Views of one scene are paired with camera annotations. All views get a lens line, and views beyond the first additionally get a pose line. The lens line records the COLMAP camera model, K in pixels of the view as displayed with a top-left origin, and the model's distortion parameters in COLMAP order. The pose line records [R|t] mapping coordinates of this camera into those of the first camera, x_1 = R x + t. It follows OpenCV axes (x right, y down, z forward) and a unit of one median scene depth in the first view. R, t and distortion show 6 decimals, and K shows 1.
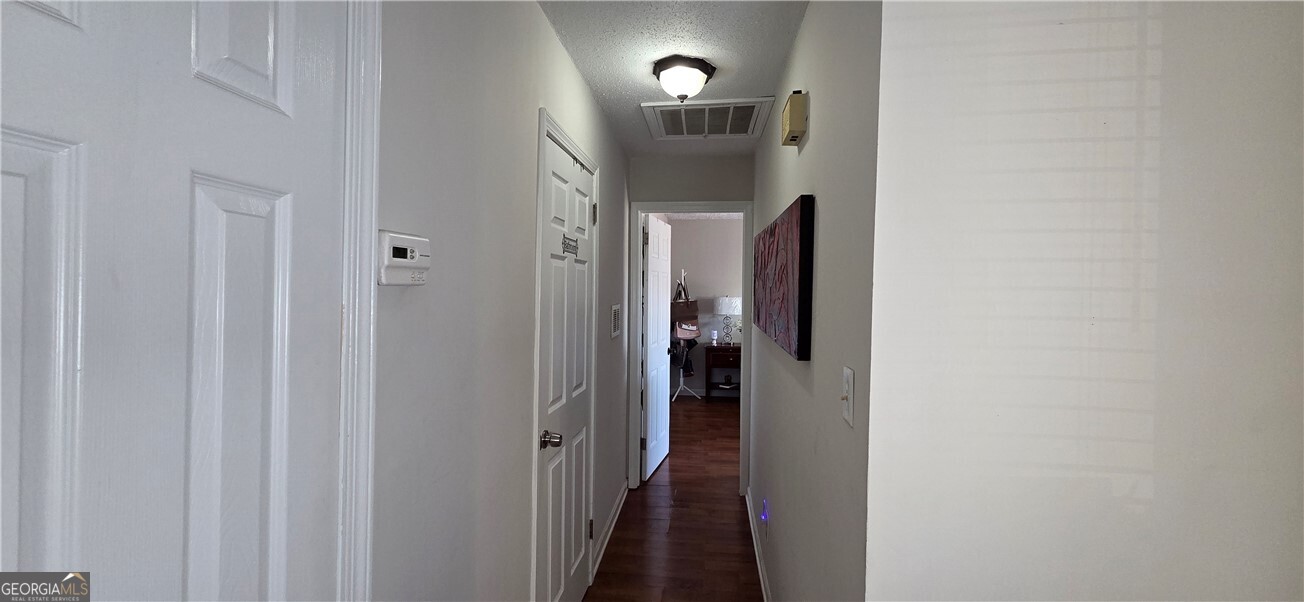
lens RADIAL K [[531.9, 0, 654.4], [0, 531.9, 293.9], [0, 0, 1]] dist [0.004472, -0.000423]
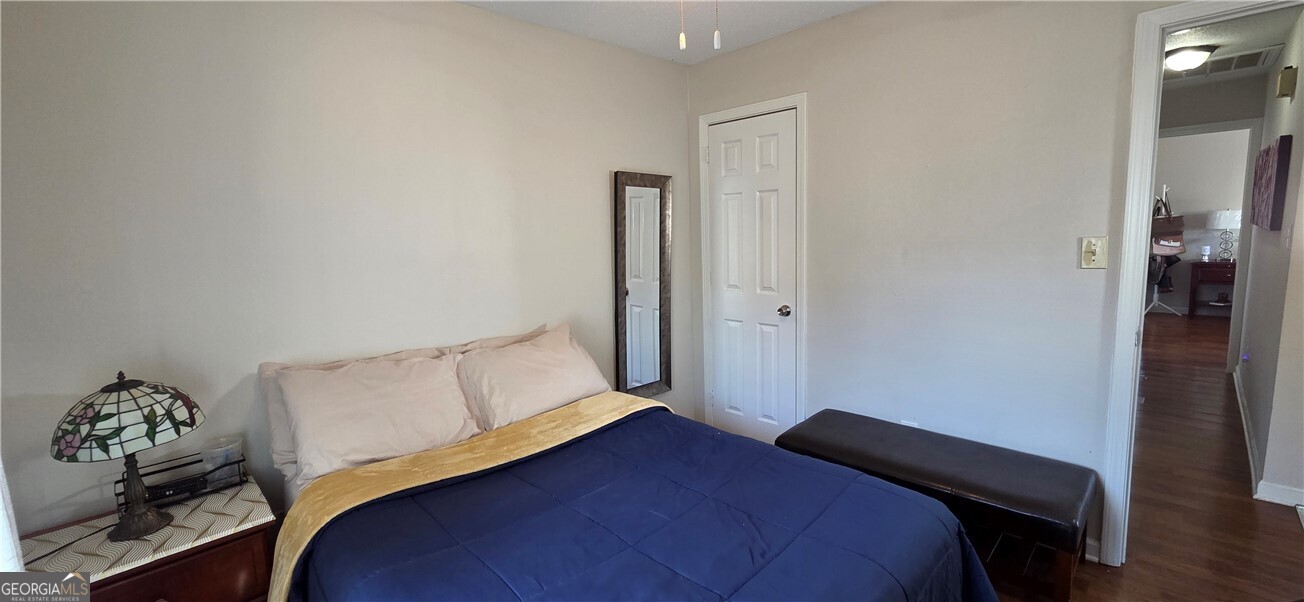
lens RADIAL K [[531.9, 0, 650.1], [0, 531.9, 290.1], [0, 0, 1]] dist [0.004472, -0.000423]
pose [[0.768322, 0.039667, -0.638833, -0.040614], [0.032624, 0.994354, 0.100978, 0.017258], [0.639231, -0.098425, 0.762690, -0.397723]]
